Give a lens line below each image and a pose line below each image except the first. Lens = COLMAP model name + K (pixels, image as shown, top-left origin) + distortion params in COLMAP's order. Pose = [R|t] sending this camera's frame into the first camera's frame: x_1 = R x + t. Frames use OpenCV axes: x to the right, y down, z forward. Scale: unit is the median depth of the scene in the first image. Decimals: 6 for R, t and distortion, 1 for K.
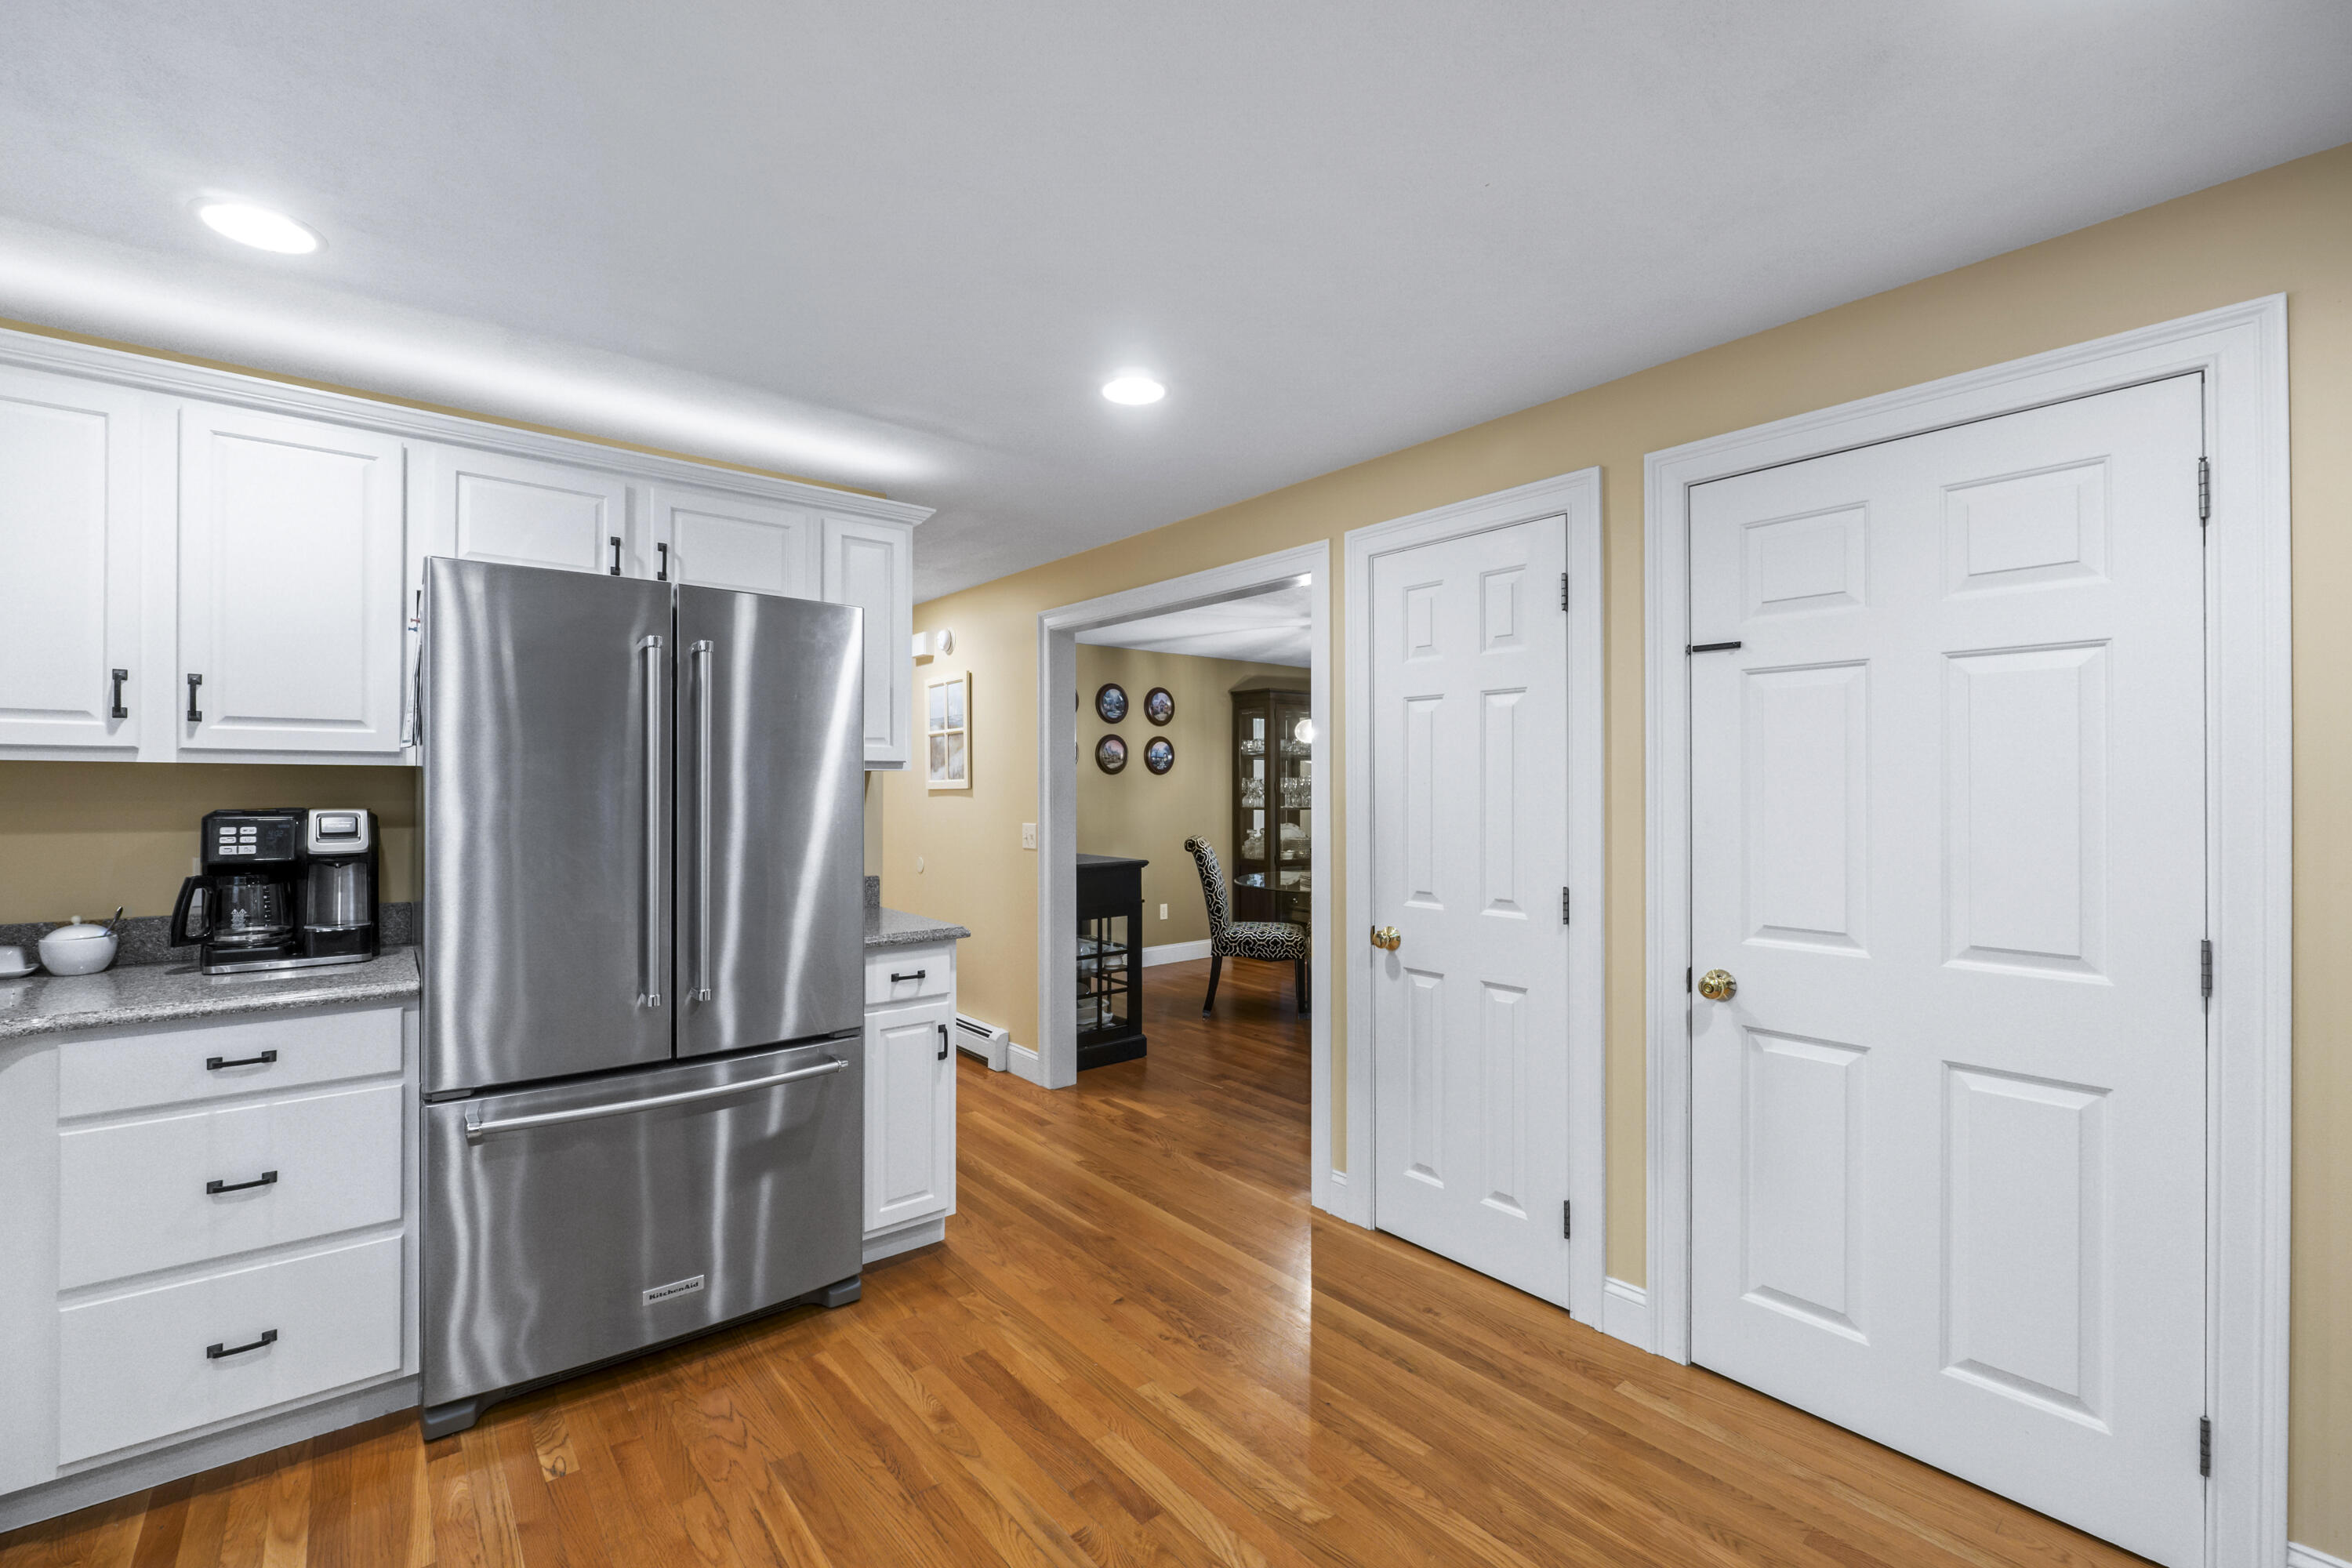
lens RADIAL K [[989.7, 0, 1172.8], [0, 989.7, 782.1], [0, 0, 1]] dist [-0.004789, -0.000512]
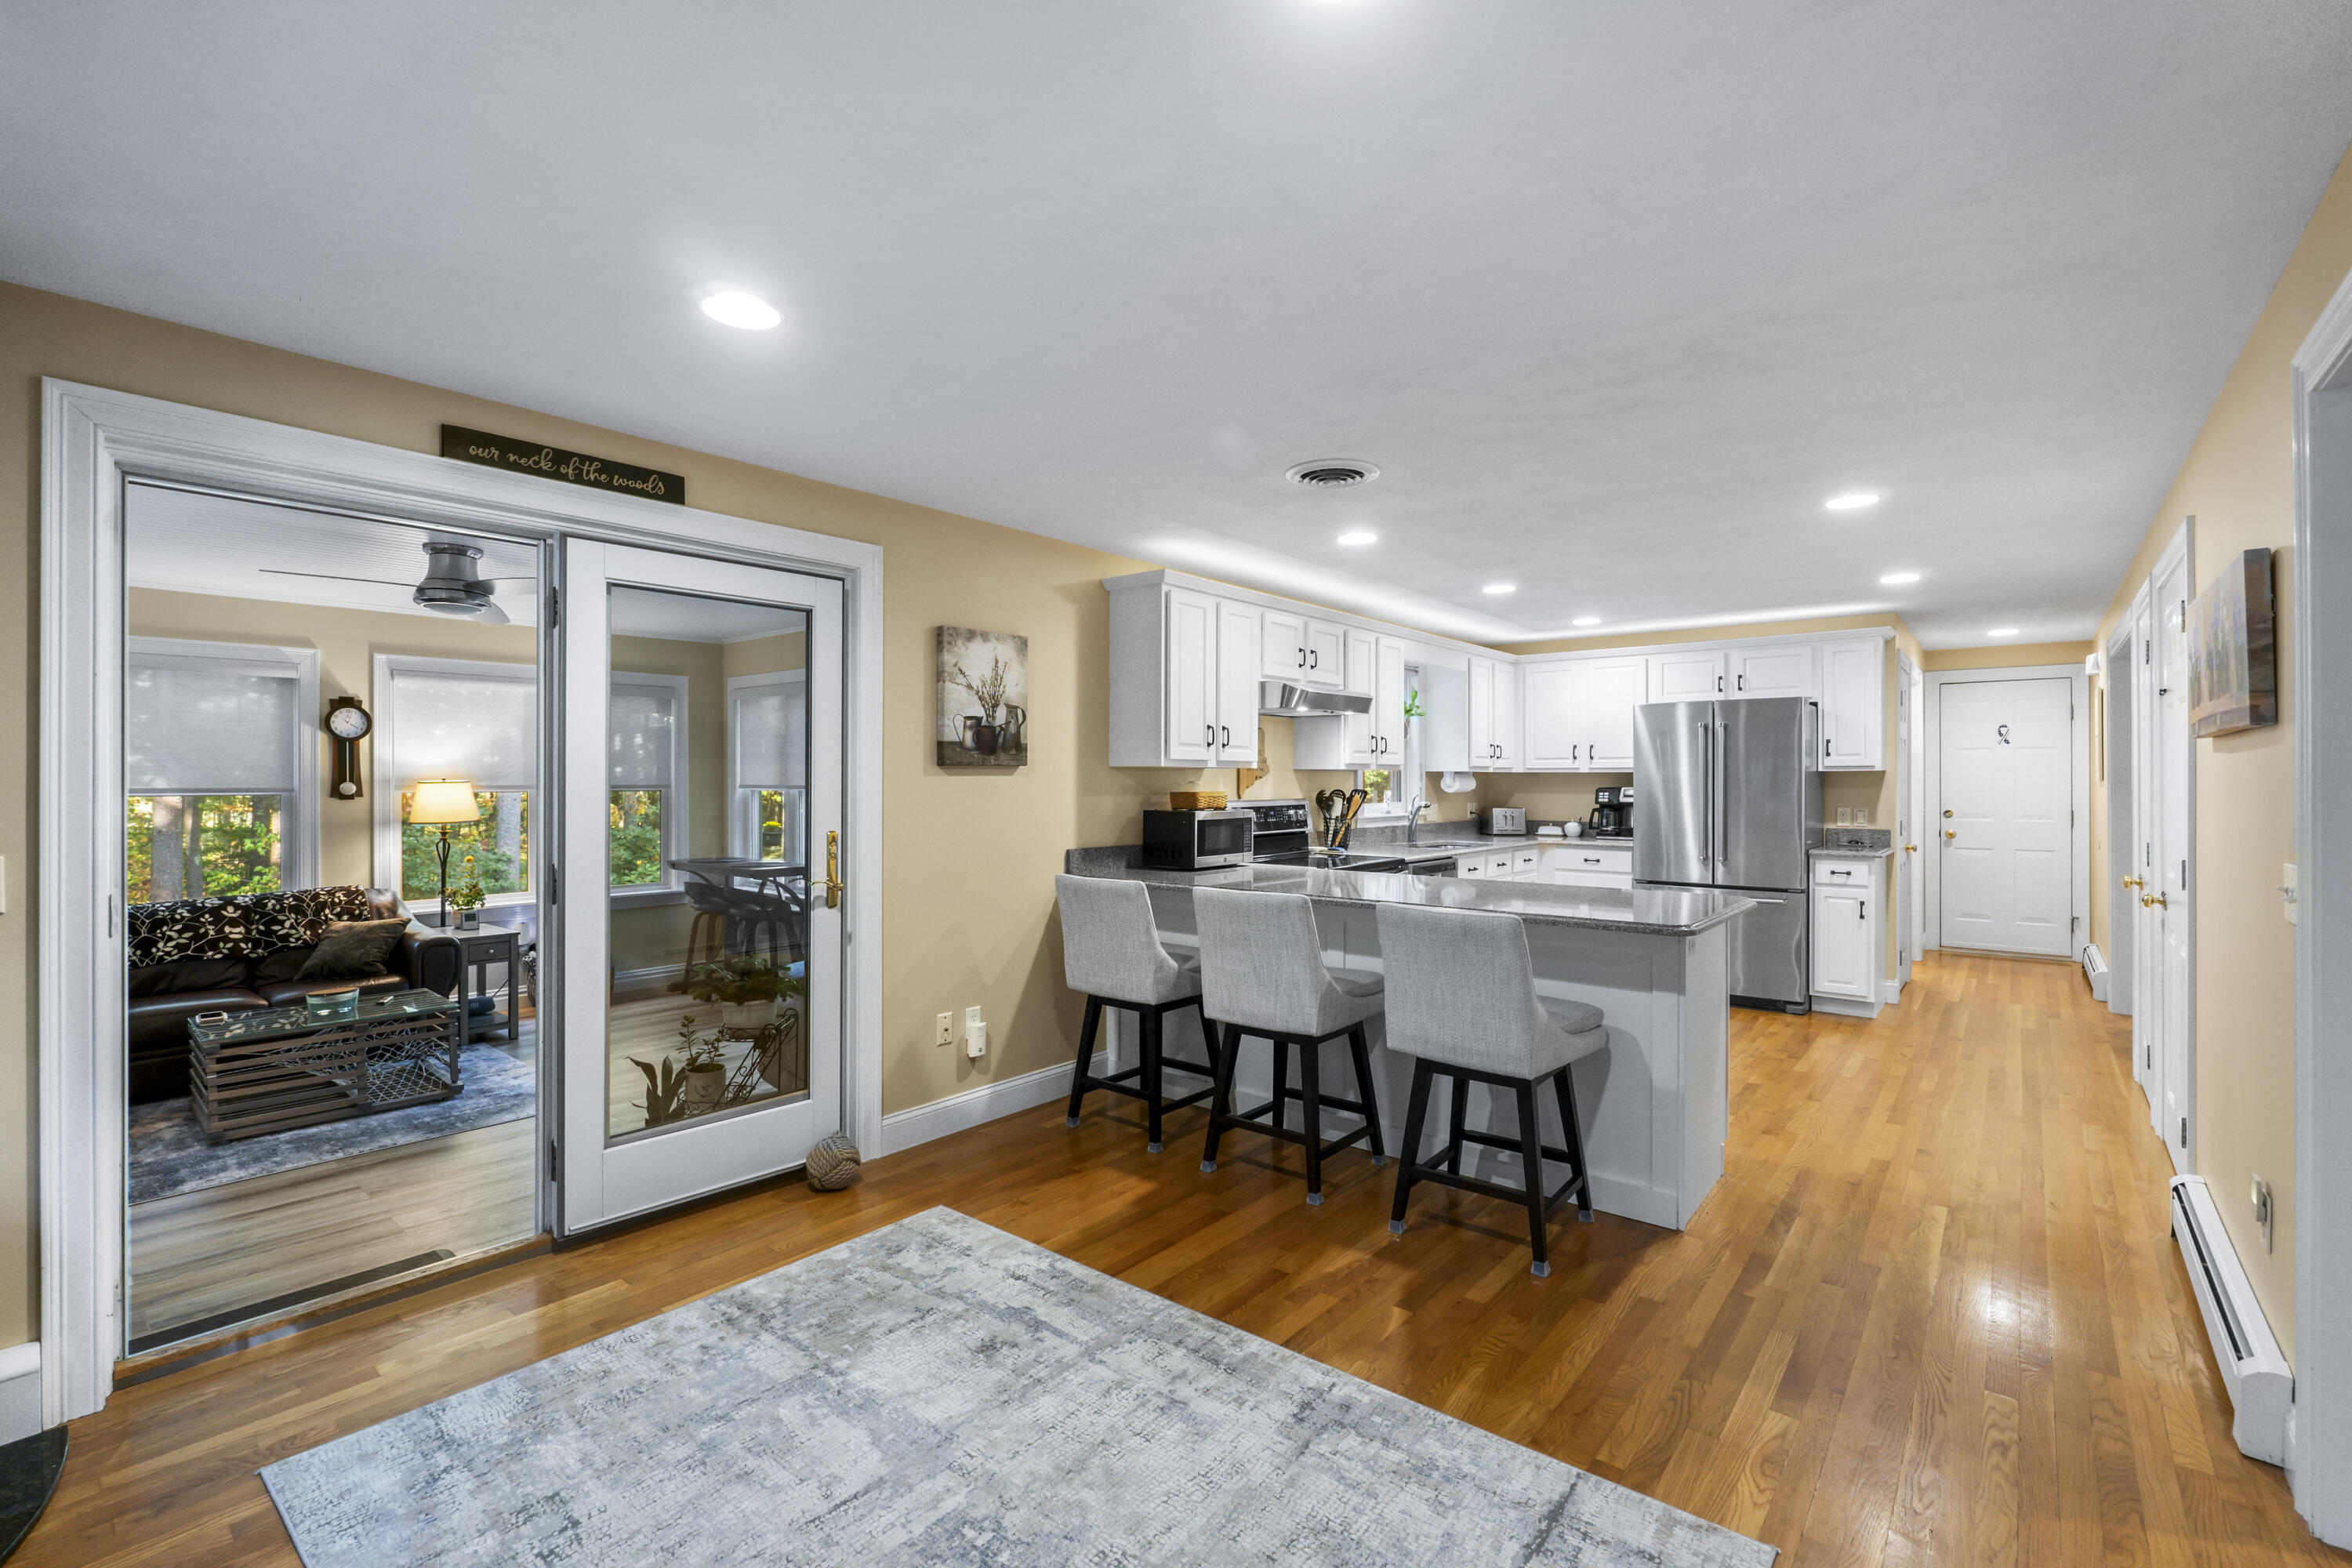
lens RADIAL K [[989.7, 0, 1160.1], [0, 989.7, 786.7], [0, 0, 1]] dist [-0.004789, -0.000512]
pose [[0.167607, 0.003770, -0.985847, 1.747481], [0.006220, 0.999969, 0.004881, 0.001425], [0.985834, -0.006950, 0.167578, -0.840032]]
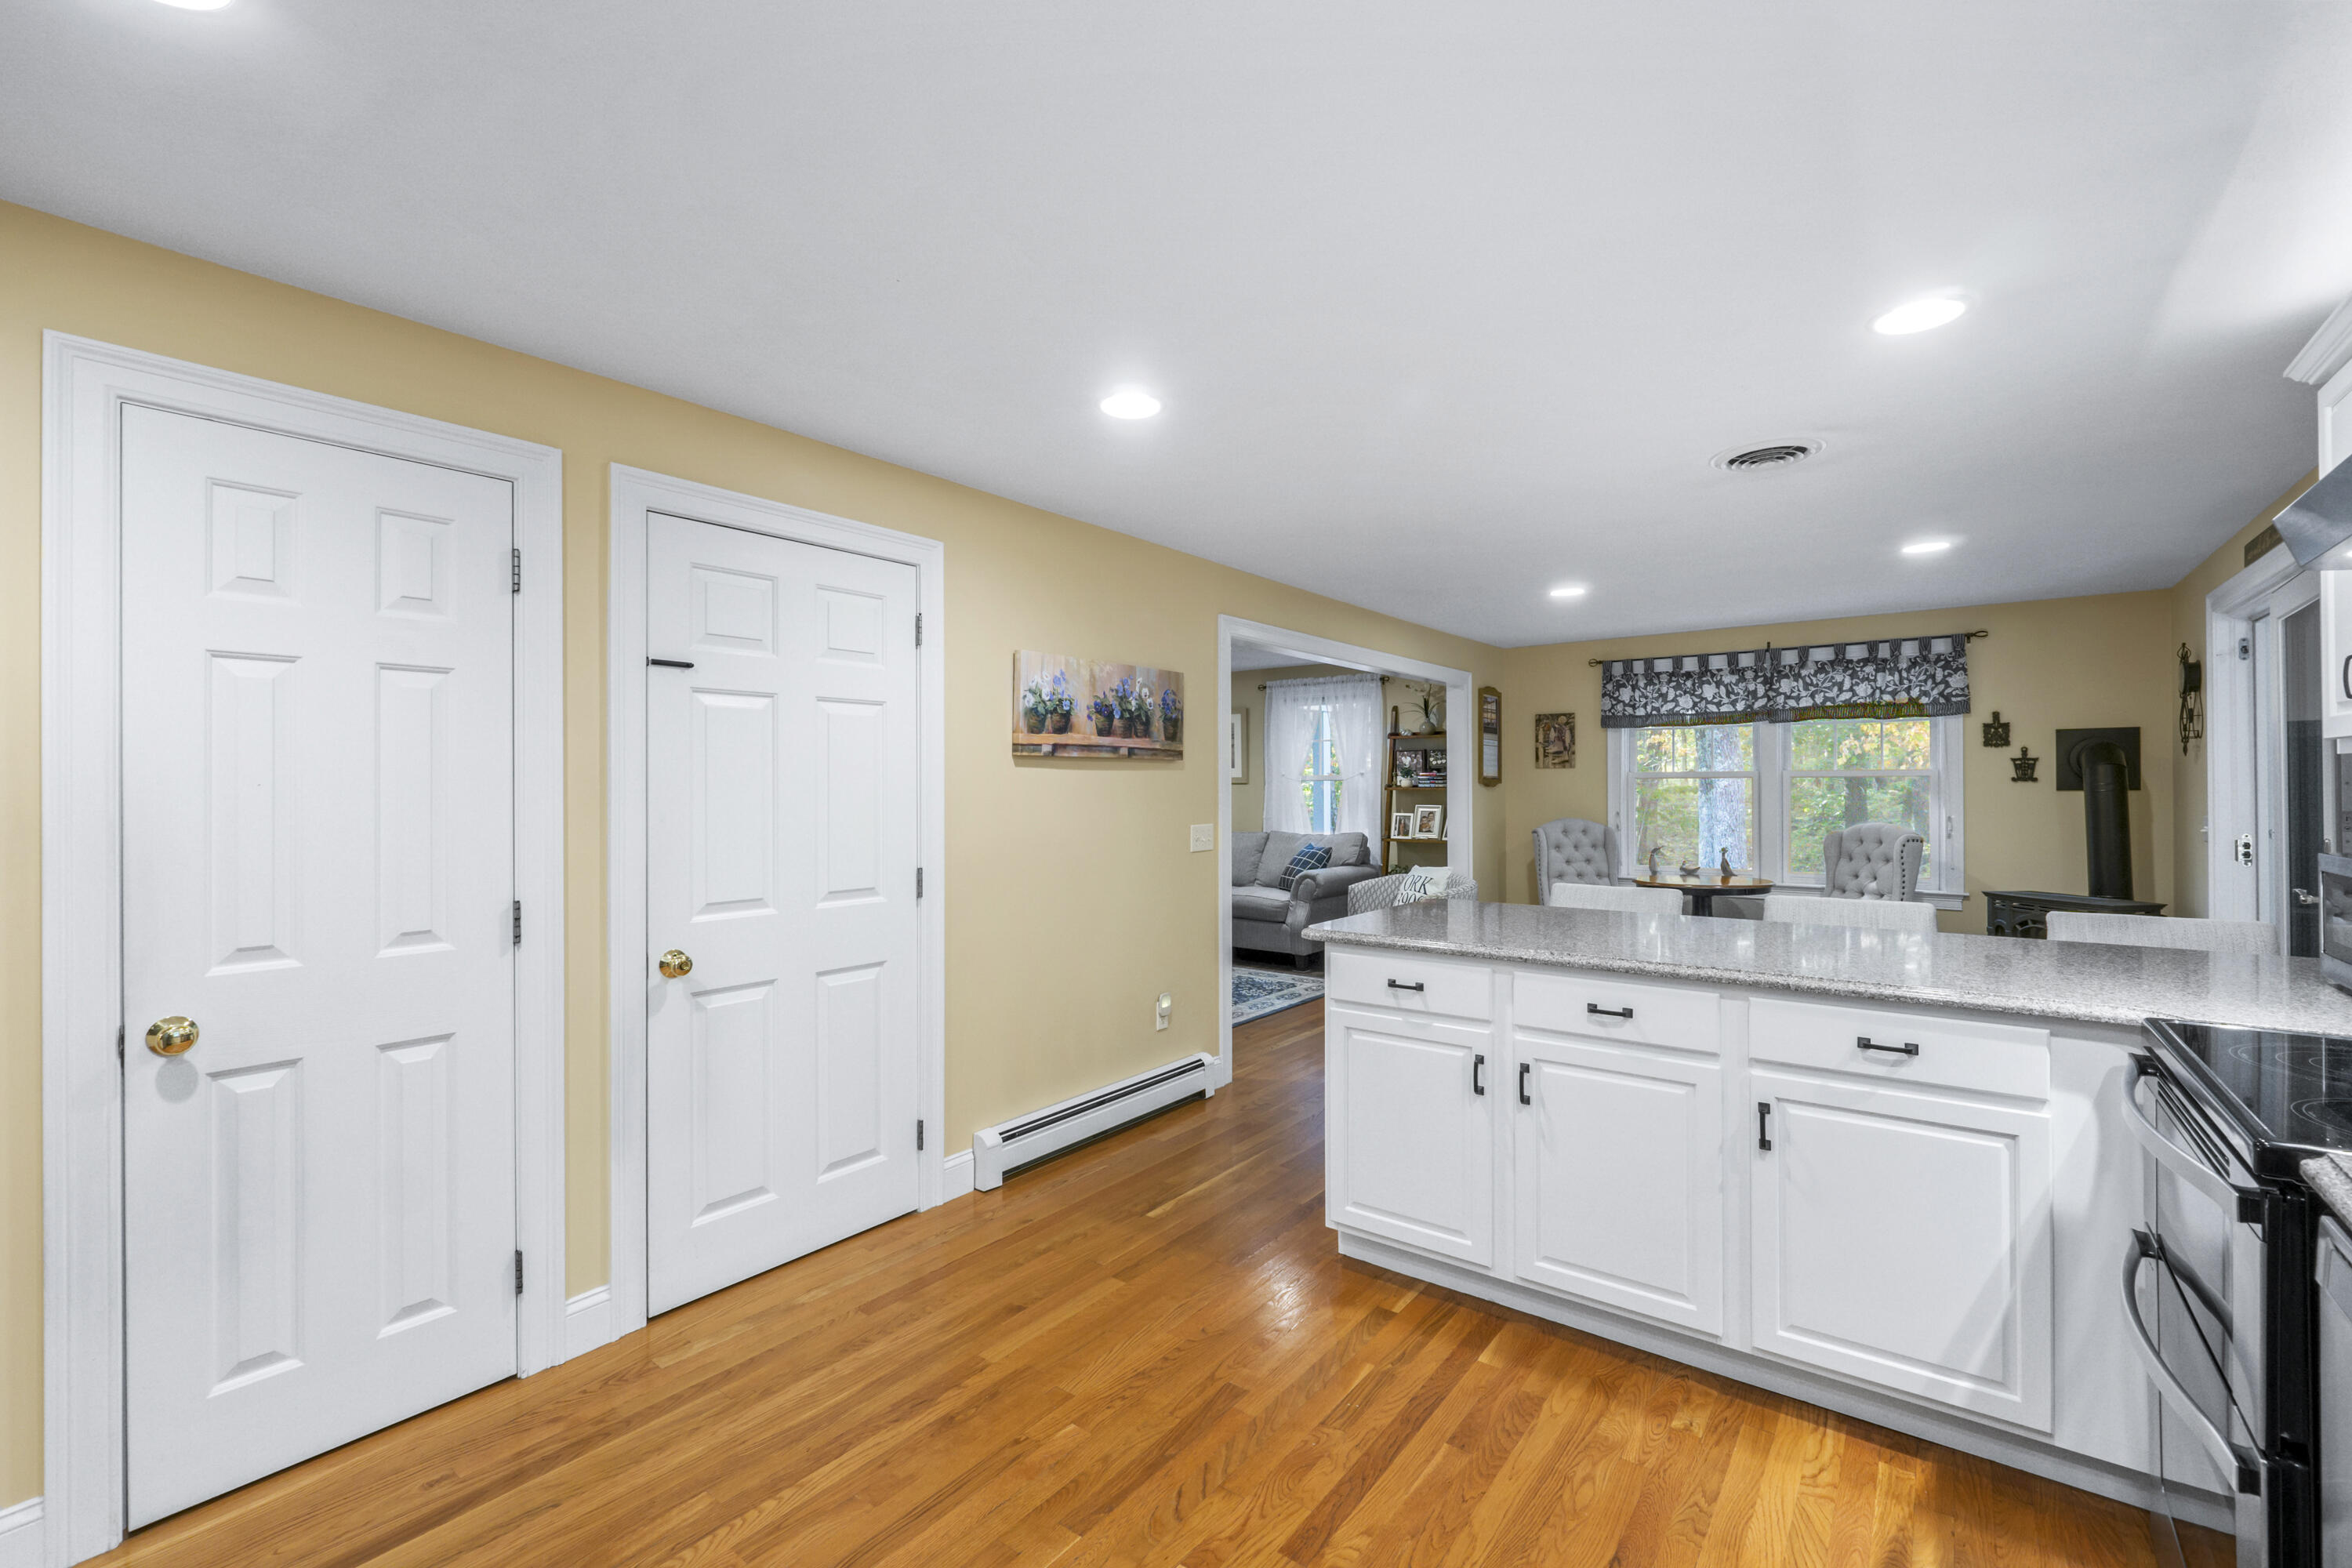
lens RADIAL K [[989.7, 0, 1171.9], [0, 989.7, 783.5], [0, 0, 1]] dist [-0.004789, -0.000512]
pose [[-0.212803, 0.003185, 0.977090, -0.635484], [0.000283, 0.999995, -0.003198, 0.003372], [-0.977095, -0.000405, -0.212802, 0.648527]]
